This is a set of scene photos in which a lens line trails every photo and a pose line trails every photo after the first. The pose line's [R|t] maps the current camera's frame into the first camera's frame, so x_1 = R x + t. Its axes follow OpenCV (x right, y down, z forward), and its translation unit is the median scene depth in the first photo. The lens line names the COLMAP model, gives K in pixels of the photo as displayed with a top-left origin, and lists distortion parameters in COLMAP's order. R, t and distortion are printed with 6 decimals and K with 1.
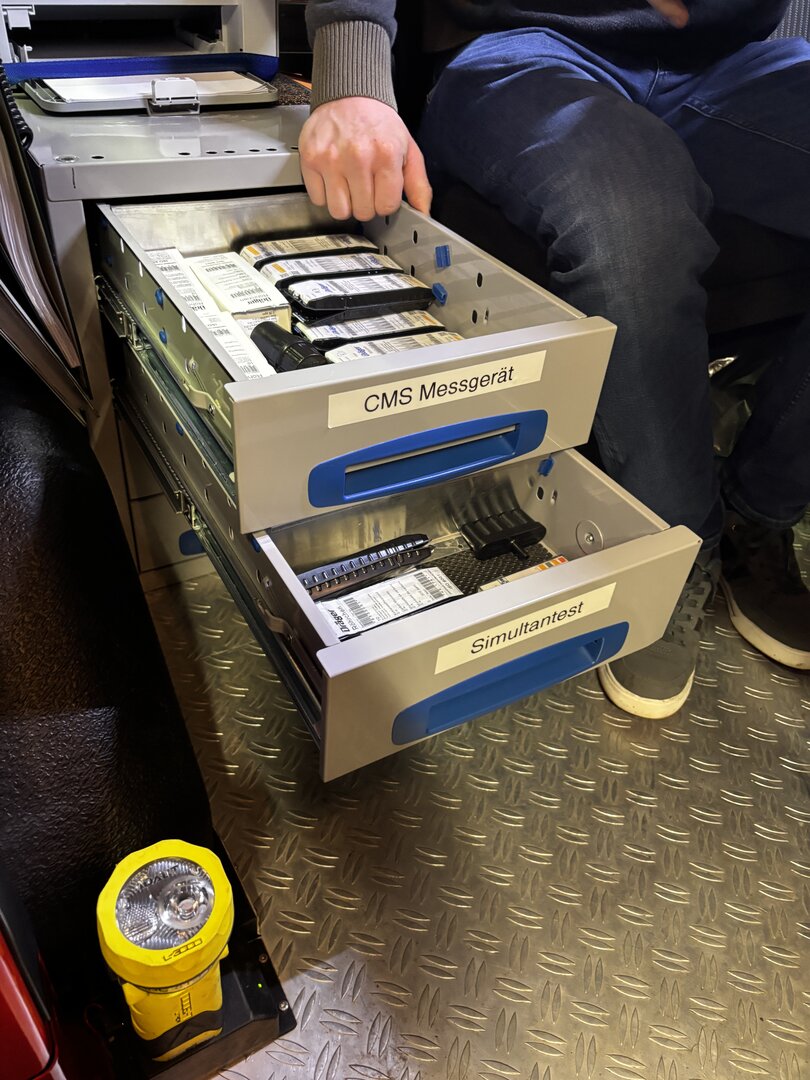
lens RADIAL K [[831.2, 0, 398.2], [0, 831.2, 543.1], [0, 0, 1]] dist [0.026528, -0.037494]
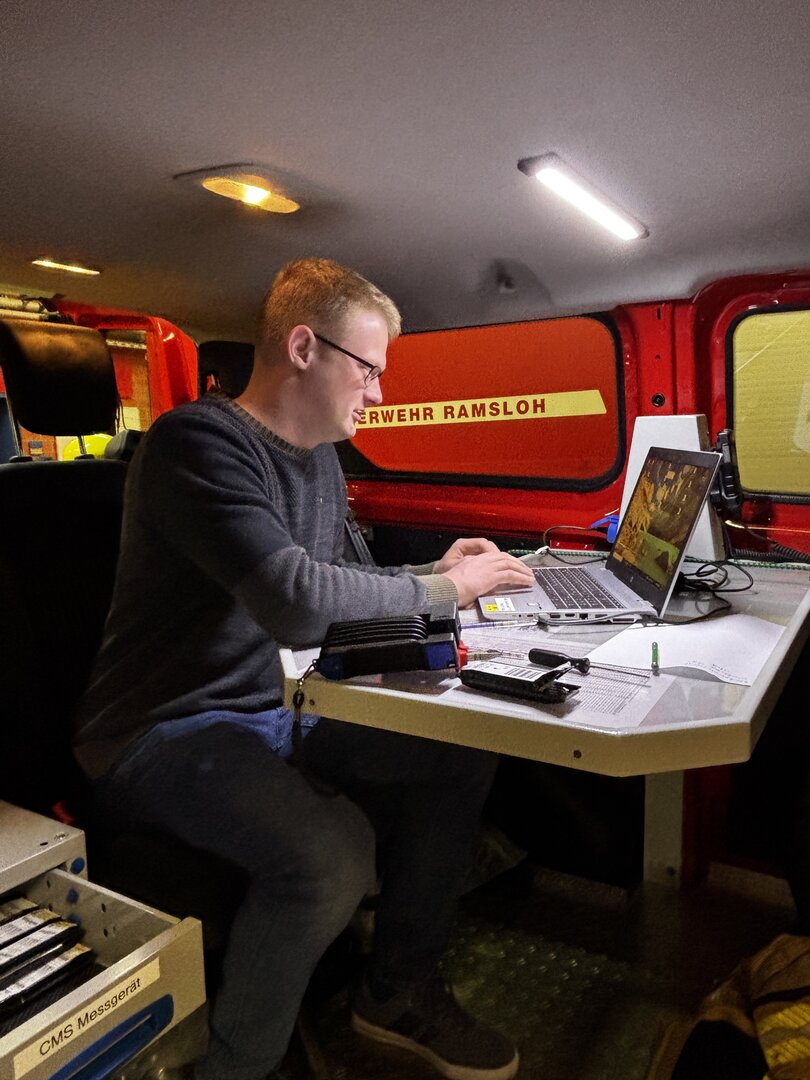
lens RADIAL K [[831.2, 0, 406.8], [0, 831.2, 537.2], [0, 0, 1]] dist [0.026528, -0.037494]
pose [[0.870943, -0.148626, 0.468369, -0.029155], [0.365431, 0.833132, -0.415152, -0.071888], [-0.328510, 0.532730, 0.779923, -0.766334]]
